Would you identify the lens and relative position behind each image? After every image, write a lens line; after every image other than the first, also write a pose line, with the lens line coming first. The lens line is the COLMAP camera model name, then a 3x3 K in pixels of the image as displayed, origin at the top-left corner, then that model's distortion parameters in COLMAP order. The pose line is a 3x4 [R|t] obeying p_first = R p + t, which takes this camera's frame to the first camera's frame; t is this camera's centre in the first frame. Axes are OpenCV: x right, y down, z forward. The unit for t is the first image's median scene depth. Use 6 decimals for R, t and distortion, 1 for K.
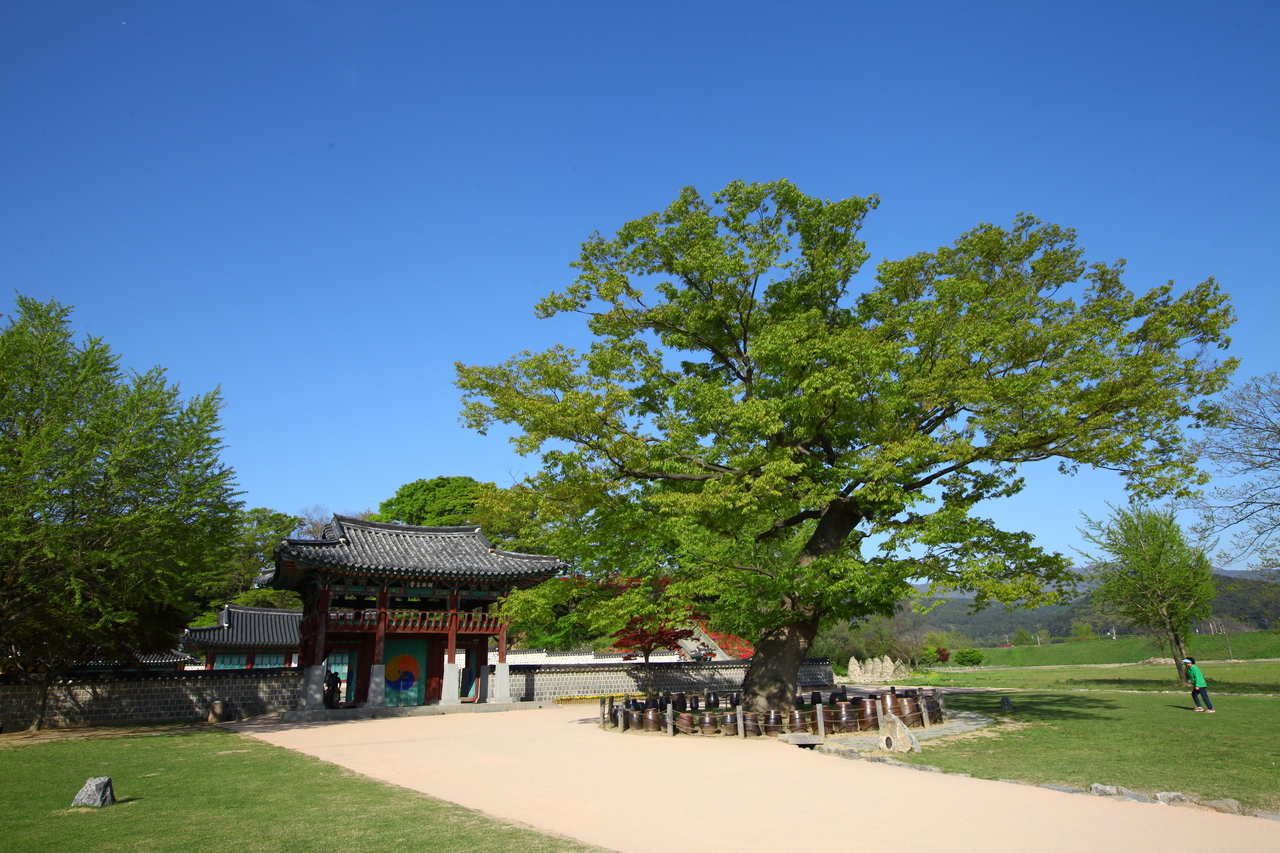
lens RADIAL K [[769.4, 0, 636.7], [0, 769.4, 428.7], [0, 0, 1]] dist [-0.002156, 0.000606]
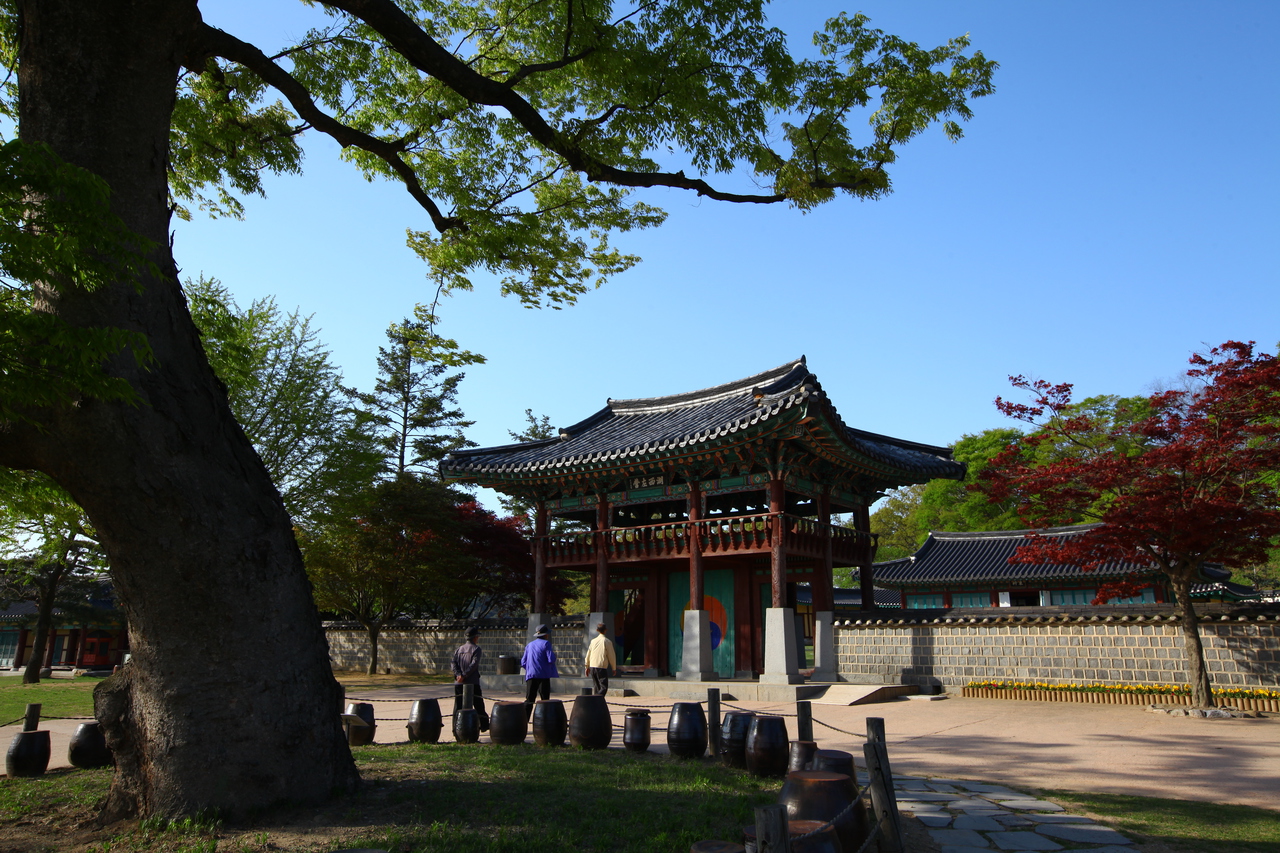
lens RADIAL K [[910.4, 0, 640.0], [0, 910.4, 426.5], [0, 0, 1]] dist [-0.006978, 0.000603]
pose [[0.364003, -0.189016, -0.912017, 0.268406], [0.284482, 0.954961, -0.084374, 0.158767], [0.886889, -0.228740, 0.401381, 0.521278]]
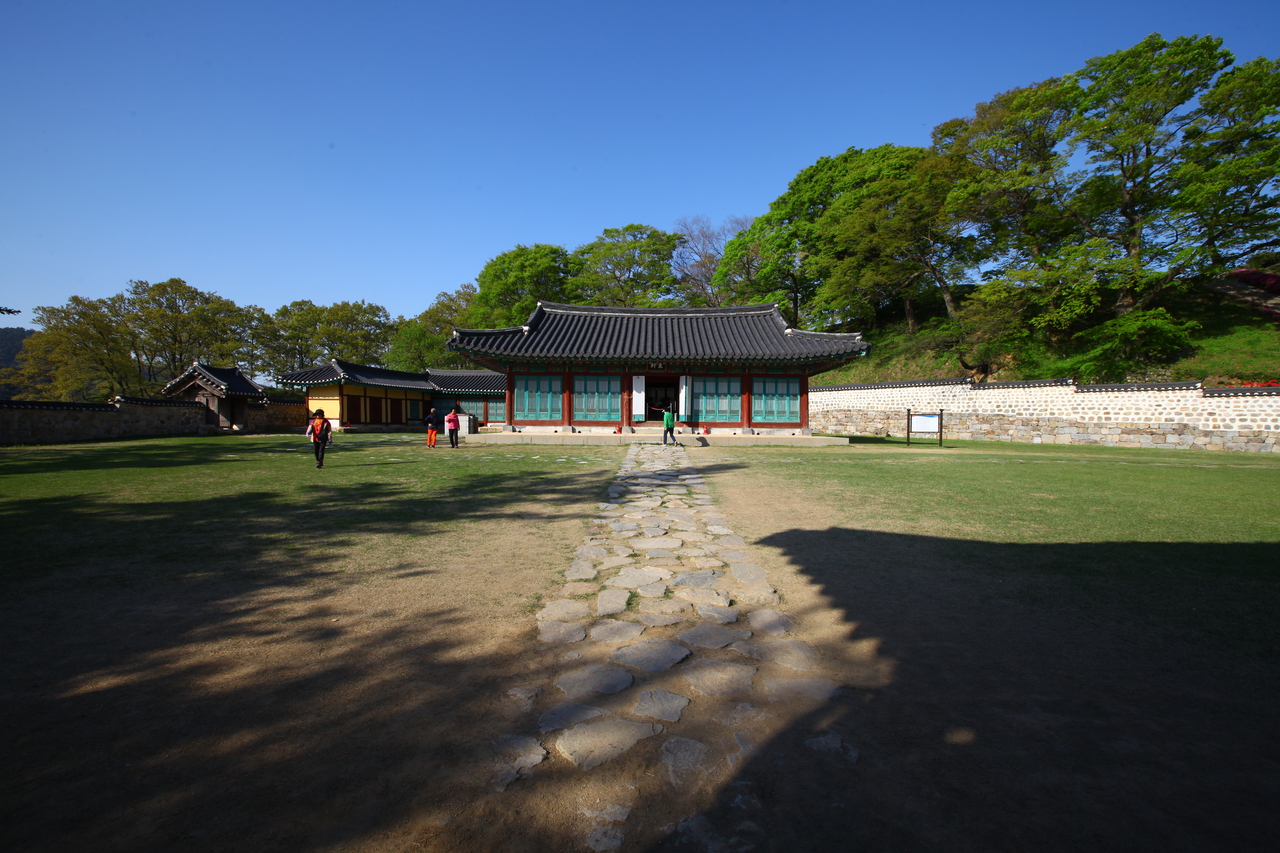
lens RADIAL K [[587.1, 0, 641.2], [0, 587.1, 430.1], [0, 0, 1]] dist [-0.065287, 0.024714]
pose [[0.854150, 0.042622, -0.518277, -0.271790], [0.131540, 0.946517, 0.294623, 0.256235], [0.503116, -0.319826, 0.802861, 0.807698]]
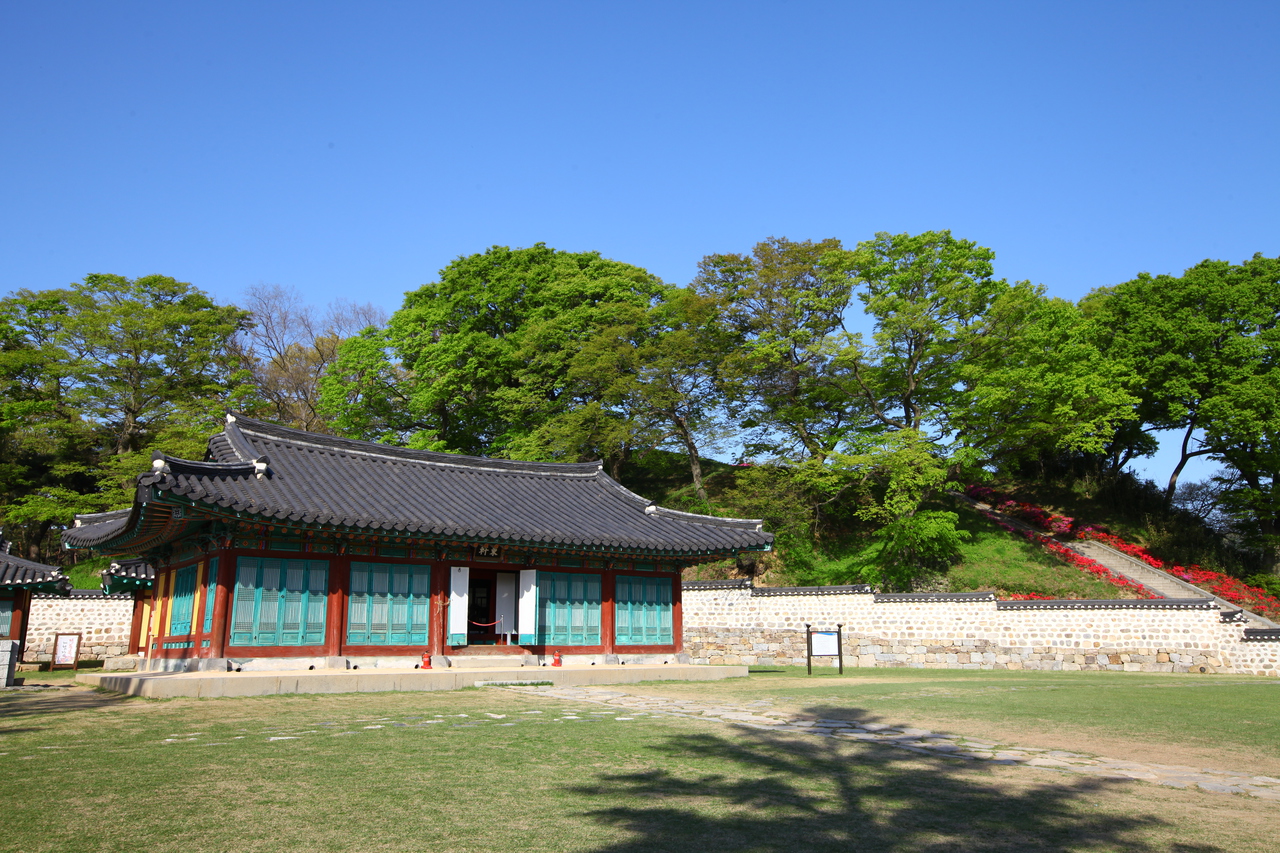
lens RADIAL K [[964.3, 0, 639.6], [0, 964.3, 420.7], [0, 0, 1]] dist [-0.024582, 0.078098]
pose [[0.991017, 0.054196, 0.122258, -0.528267], [-0.064986, 0.994168, 0.086061, 0.237920], [-0.116881, -0.093233, 0.988760, 0.735700]]
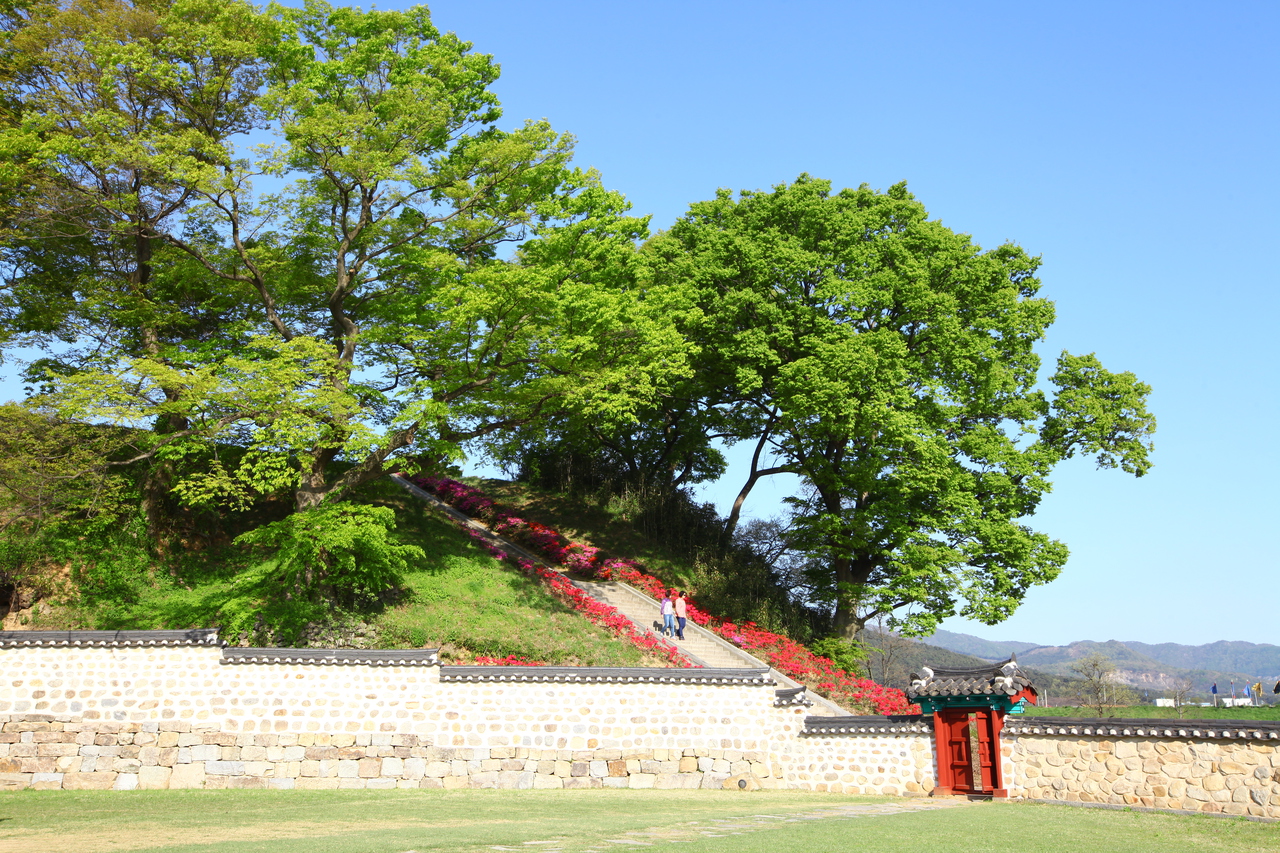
lens RADIAL K [[1199.3, 0, 641.2], [0, 1199.3, 411.7], [0, 0, 1]] dist [-0.006831, 0.122759]
pose [[0.849470, 0.164307, 0.501401, -0.332611], [-0.189487, 0.981883, -0.000730, 0.307793], [-0.492437, -0.094389, 0.865215, 0.975603]]
